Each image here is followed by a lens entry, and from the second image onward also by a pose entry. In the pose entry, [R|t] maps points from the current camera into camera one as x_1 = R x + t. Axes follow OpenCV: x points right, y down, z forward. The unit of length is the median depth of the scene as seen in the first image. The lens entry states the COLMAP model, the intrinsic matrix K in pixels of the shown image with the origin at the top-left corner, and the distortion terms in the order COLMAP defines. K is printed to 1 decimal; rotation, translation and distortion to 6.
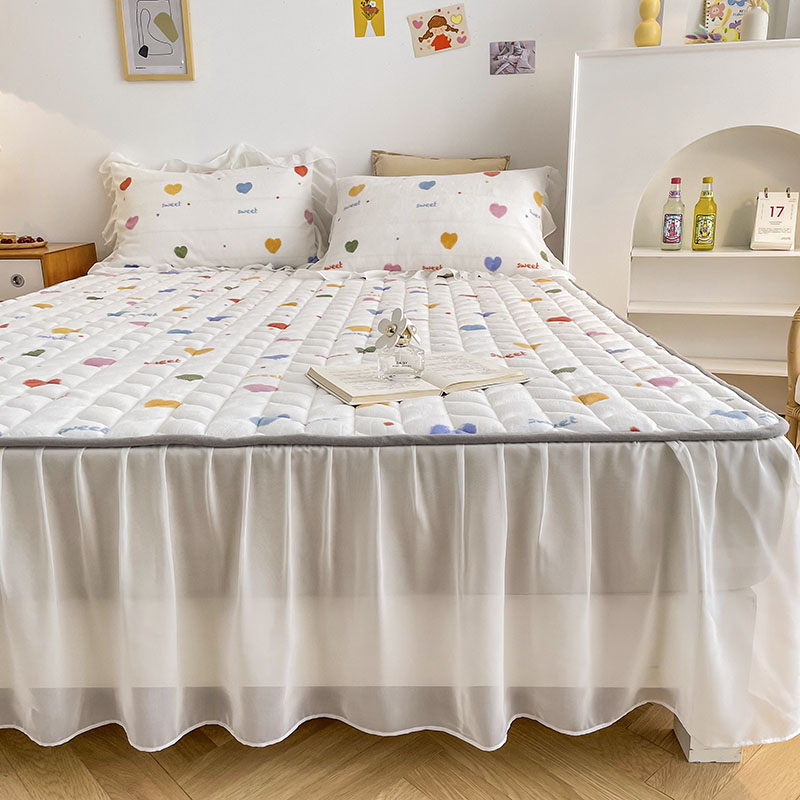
lens RADIAL K [[808.0, 0, 399.9], [0, 808.0, 395.2], [0, 0, 1]] dist [0.090729, -0.124088]
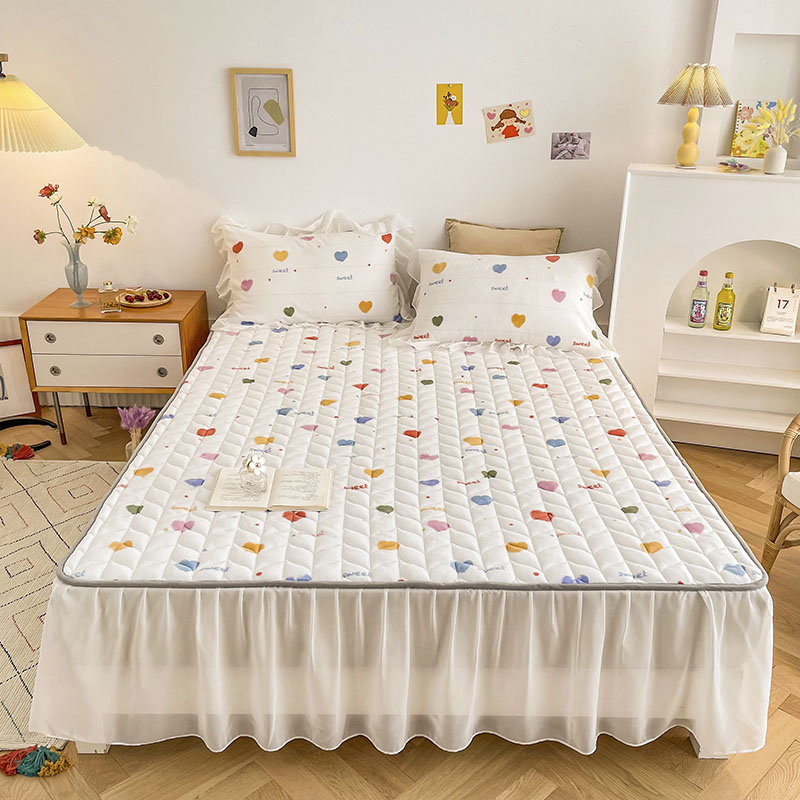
lens RADIAL K [[873.2, 0, 411.2], [0, 873.2, 400.1], [0, 0, 1]] dist [0.106647, -0.154793]
pose [[0.999291, 0.015305, 0.034392, -0.146731], [-0.019451, 0.992135, 0.123652, -0.233480], [-0.032229, -0.124234, 0.991729, -0.330278]]
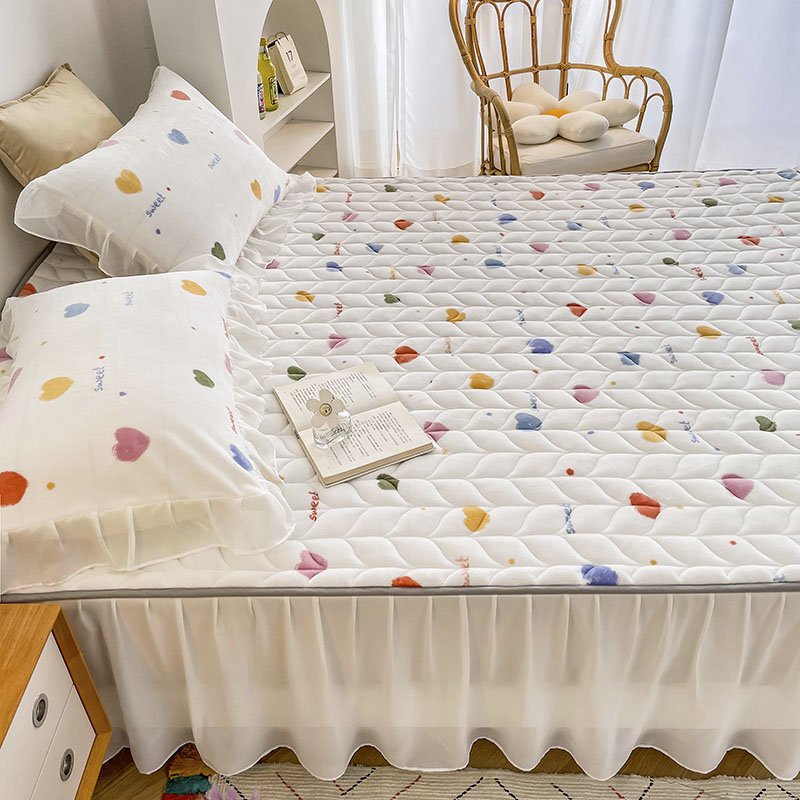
lens RADIAL K [[808.0, 0, 399.9], [0, 808.0, 395.2], [0, 0, 1]] dist [0.090729, -0.124088]
pose [[-0.020113, -0.594432, 0.803895, -0.745786], [0.283409, 0.767687, 0.574749, -0.471131], [-0.958788, 0.239391, 0.153027, 0.783958]]
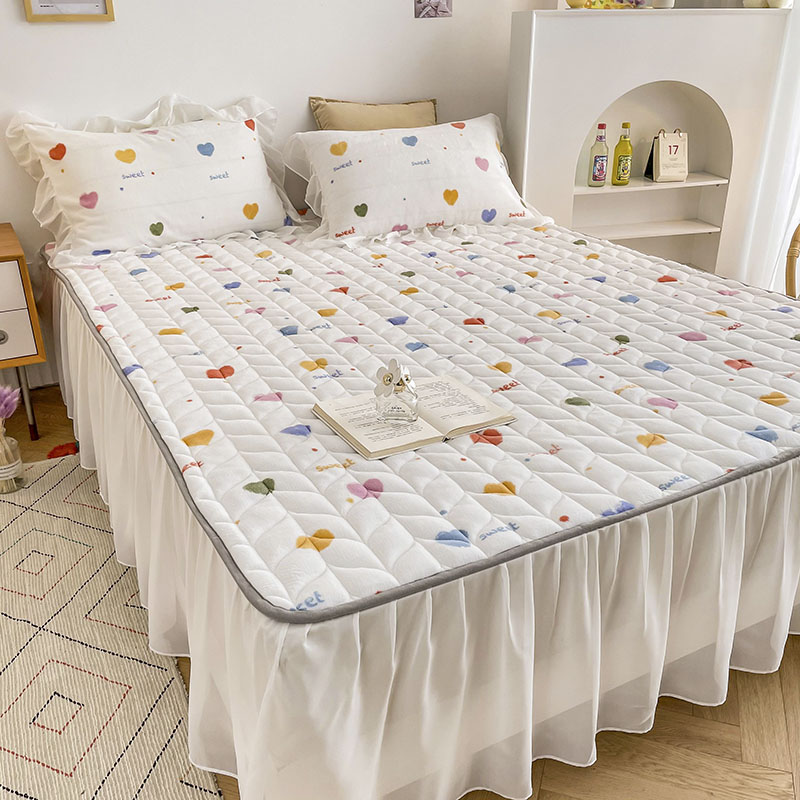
lens RADIAL K [[808.0, 0, 399.9], [0, 808.0, 395.2], [0, 0, 1]] dist [0.090729, -0.124088]
pose [[0.869840, -0.201918, 0.450120, -0.532474], [0.127791, 0.973483, 0.189740, -0.149367], [-0.476496, -0.107522, 0.872577, 0.074222]]
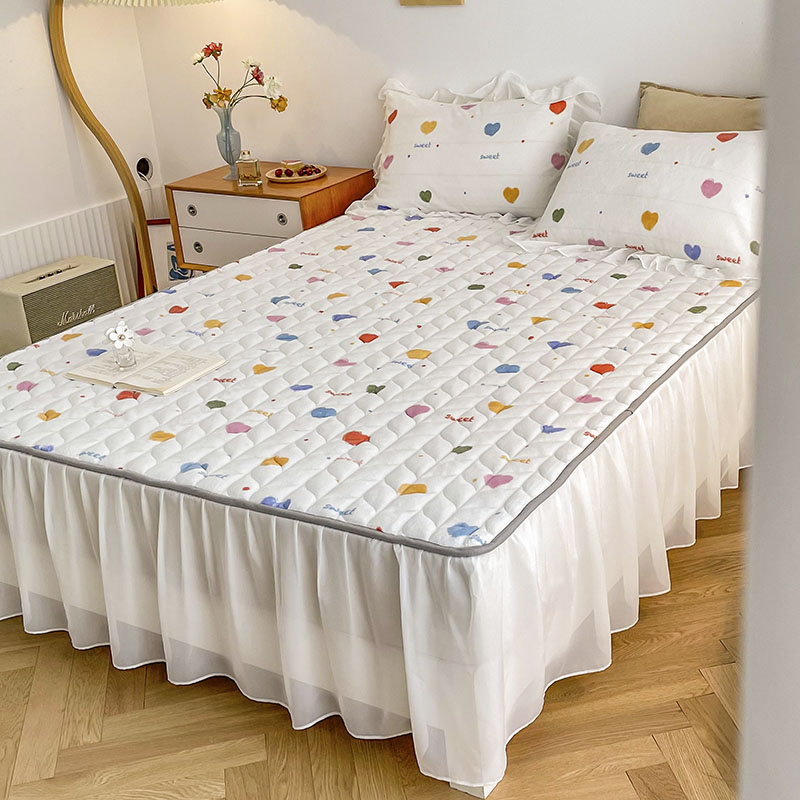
lens RADIAL K [[1214.4, 0, 470.1], [0, 1214.4, 347.7], [0, 0, 1]] dist [0.107842, -0.063237]
pose [[0.863544, 0.131642, -0.486788, 0.560372], [-0.073613, 0.987892, 0.136569, -0.222049], [0.498872, -0.082099, 0.862778, -0.259961]]
